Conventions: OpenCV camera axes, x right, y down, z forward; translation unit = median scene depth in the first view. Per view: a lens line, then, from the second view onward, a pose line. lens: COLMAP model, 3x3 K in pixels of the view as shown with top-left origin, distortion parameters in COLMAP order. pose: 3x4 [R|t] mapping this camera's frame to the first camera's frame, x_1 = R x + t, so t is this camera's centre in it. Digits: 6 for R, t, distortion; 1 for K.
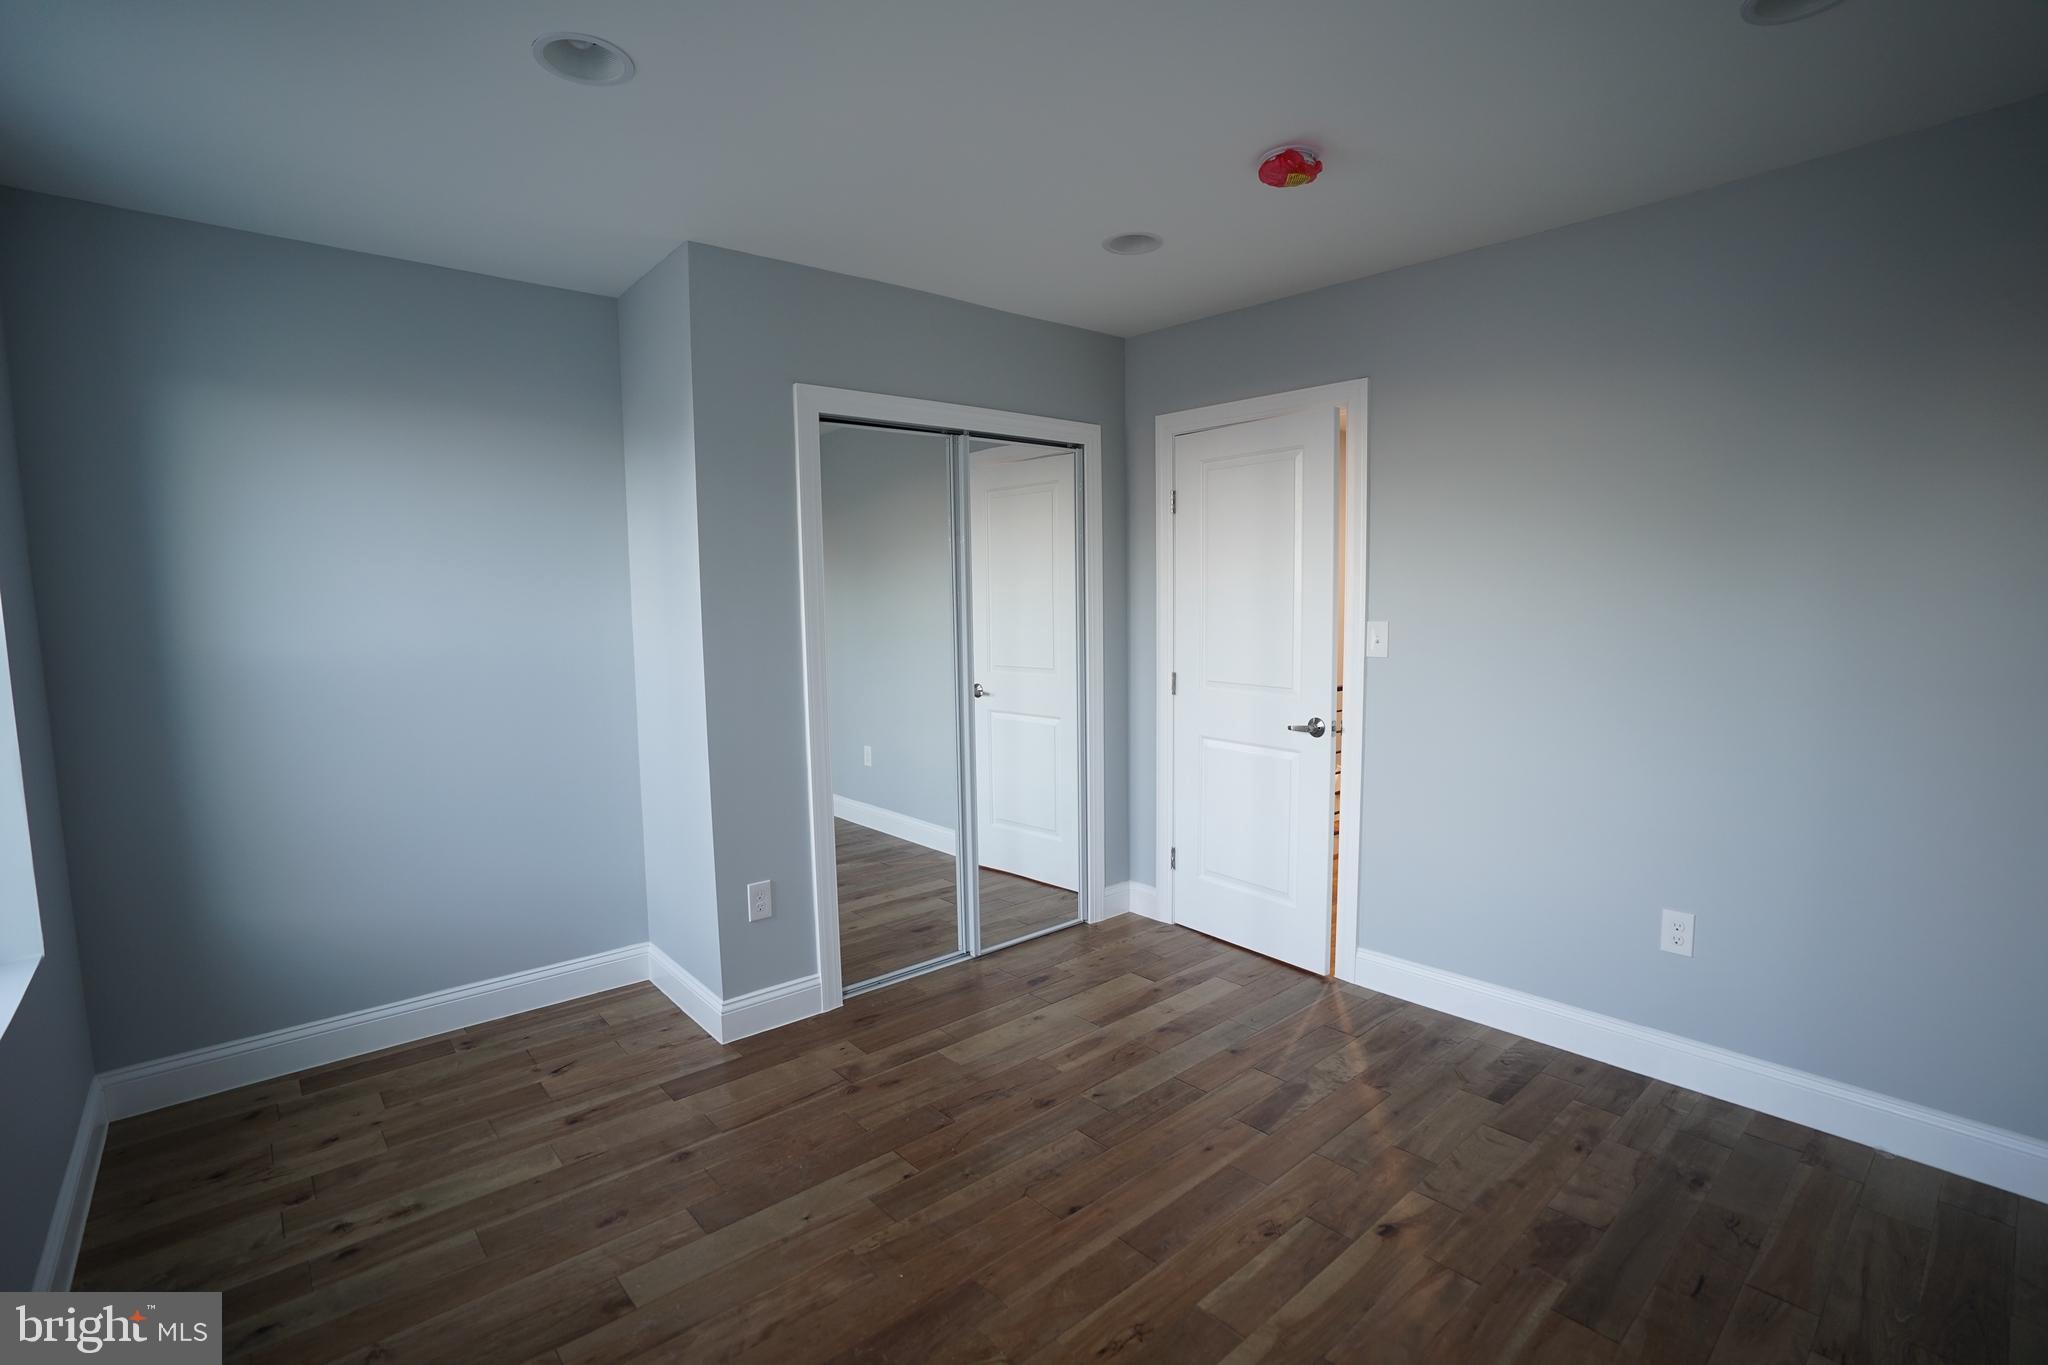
lens RADIAL K [[944.0, 0, 1014.2], [0, 944.0, 691.8], [0, 0, 1]] dist [-0.035481, 0.011743]
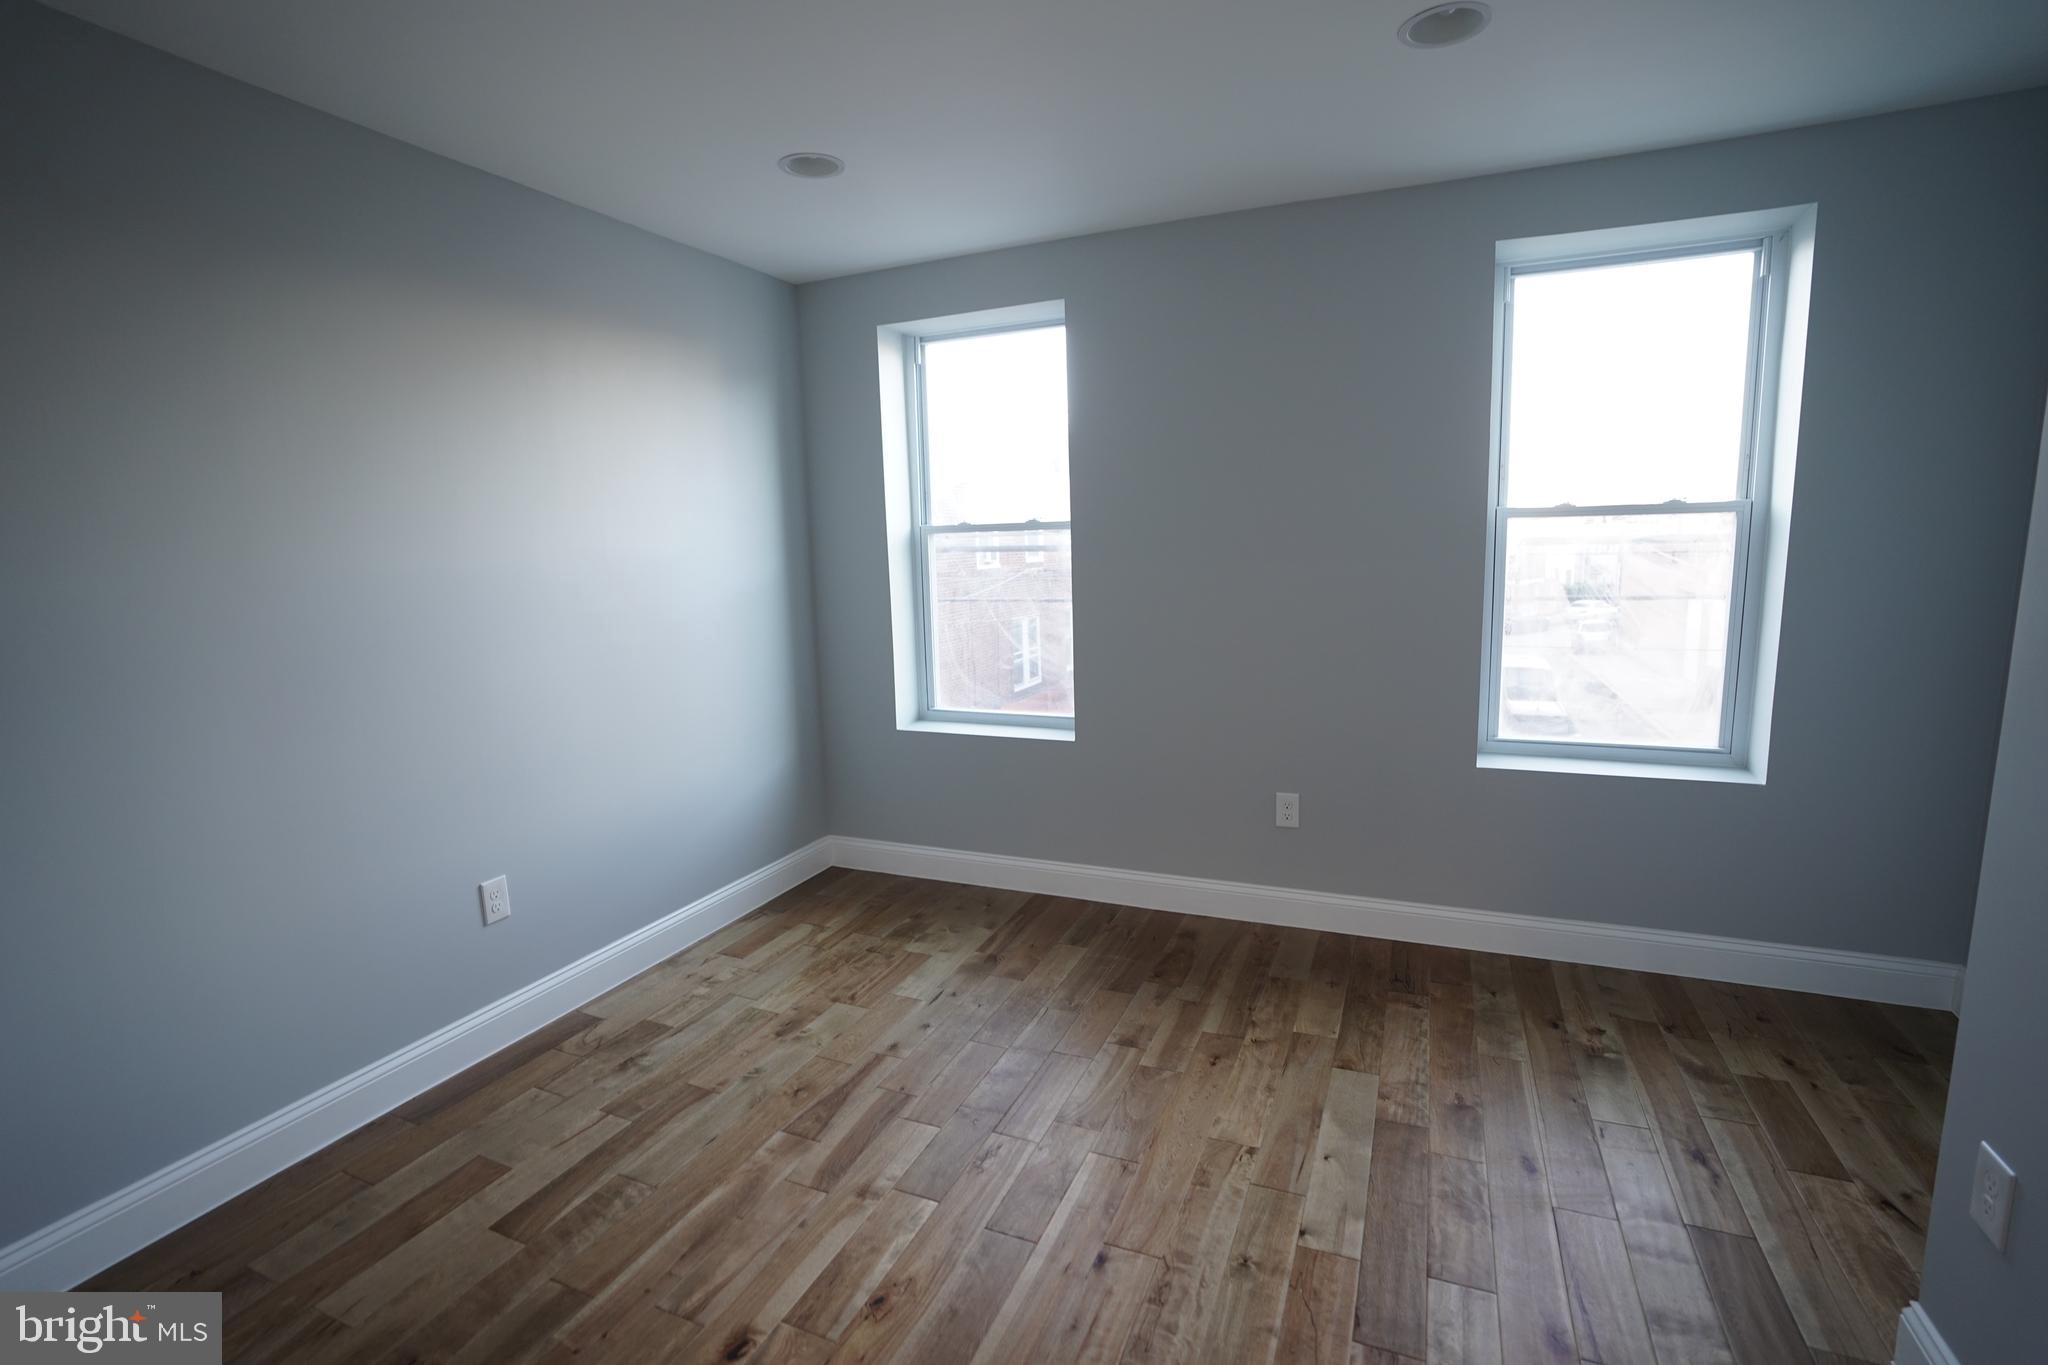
lens RADIAL K [[944.0, 0, 1019.2], [0, 944.0, 677.6], [0, 0, 1]] dist [-0.035481, 0.011743]
pose [[-0.900184, 0.096445, -0.424697, 0.380523], [-0.008170, 0.971260, 0.237882, -0.142808], [0.435433, 0.217607, -0.873525, 1.372422]]
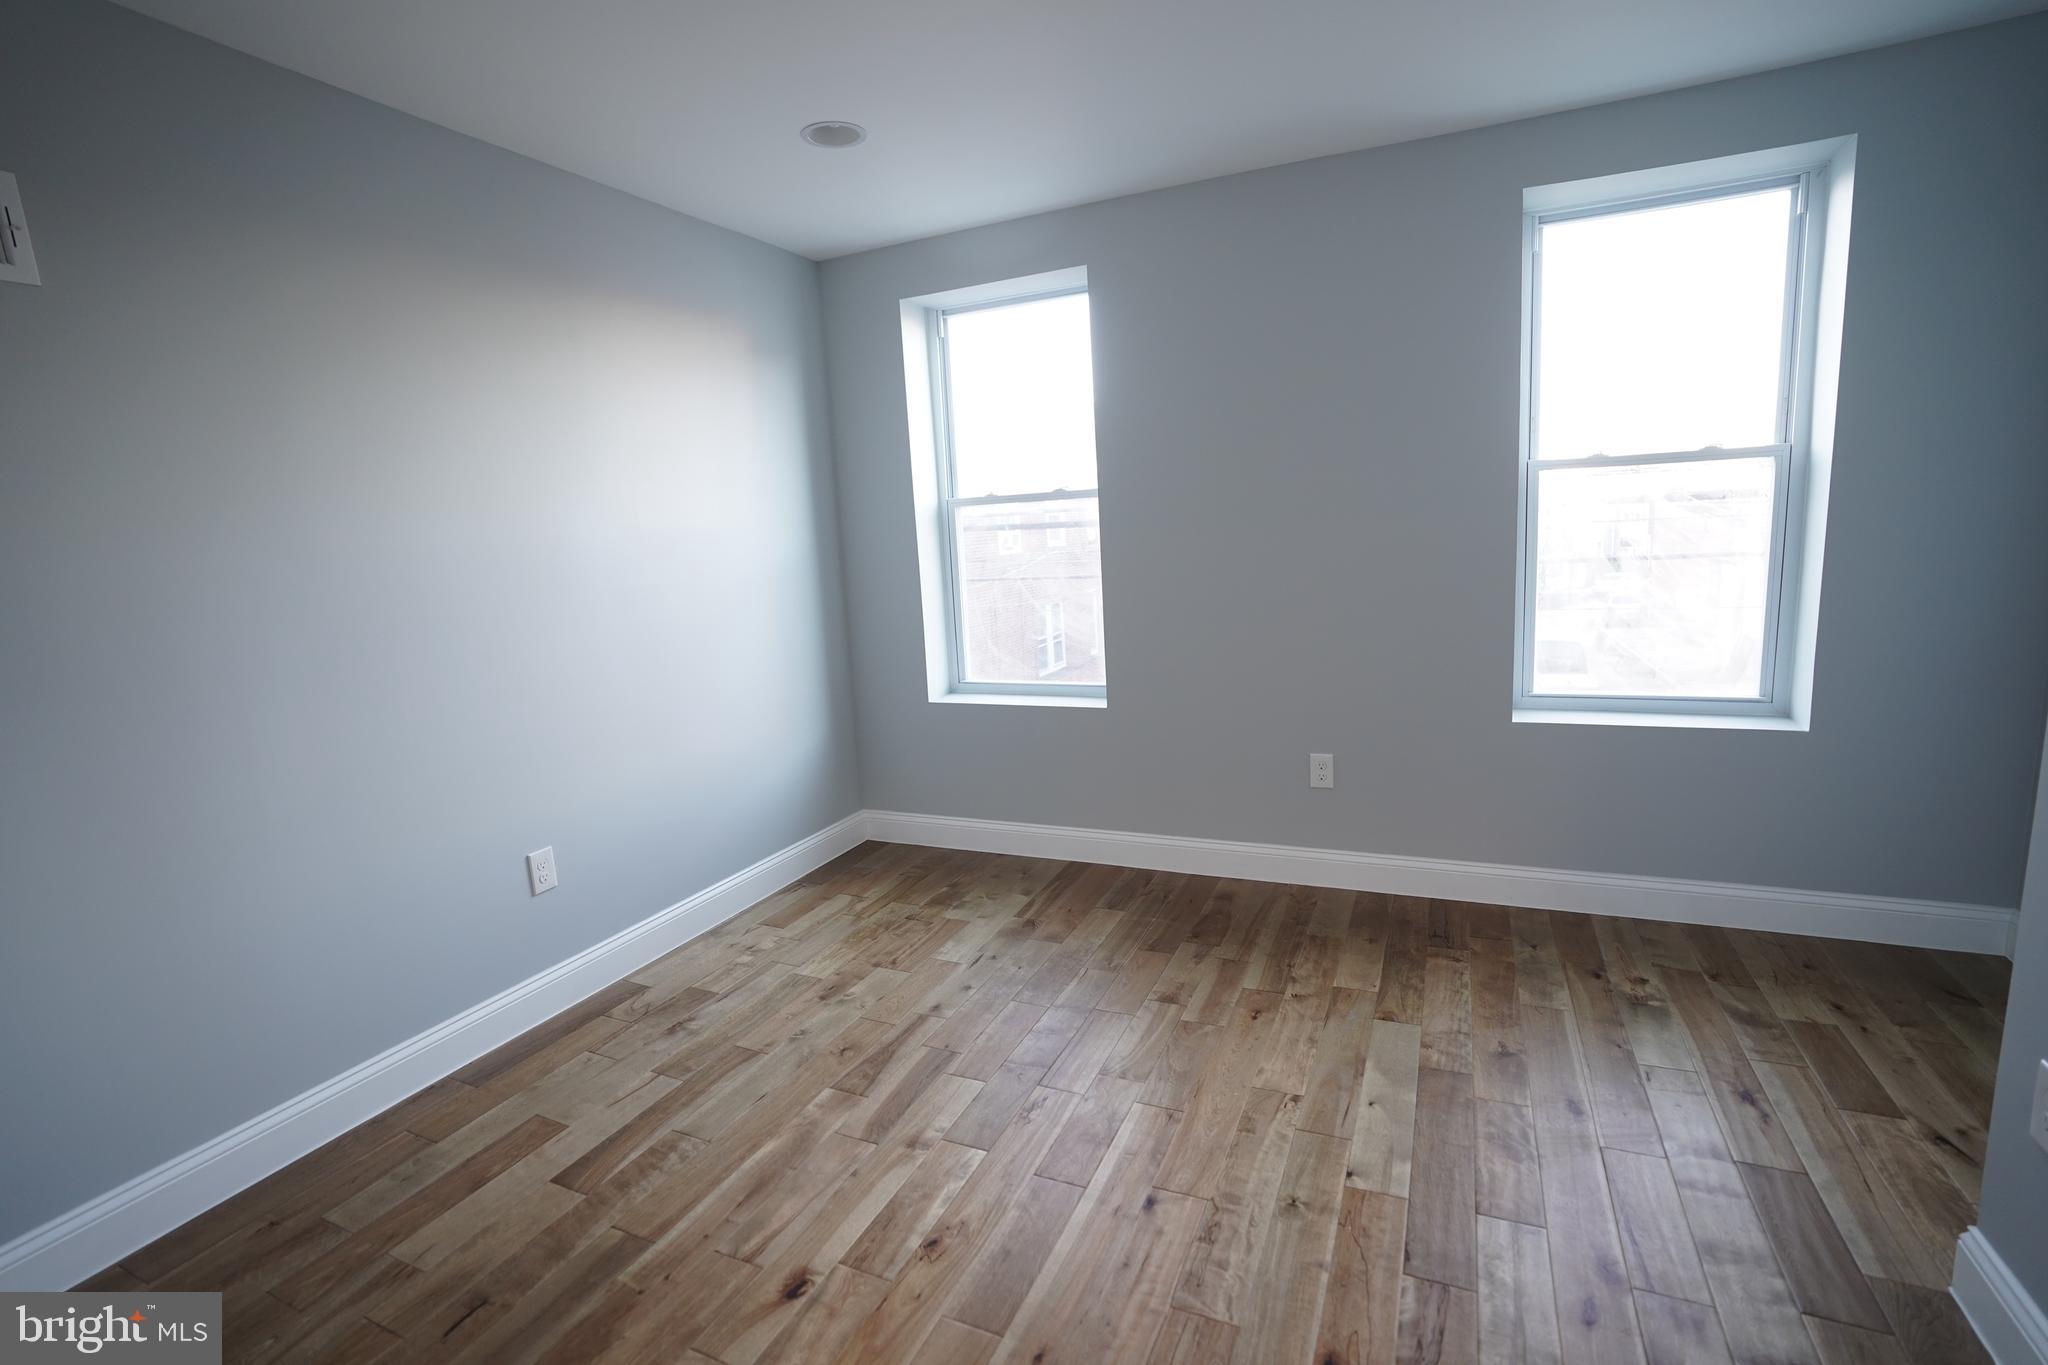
lens RADIAL K [[944.0, 0, 1020.9], [0, 944.0, 677.8], [0, 0, 1]] dist [-0.035481, 0.011743]
pose [[-0.907482, 0.123288, -0.401593, 0.395624], [0.020064, 0.967595, 0.251710, -0.117560], [0.419612, 0.220365, -0.880548, 1.379141]]
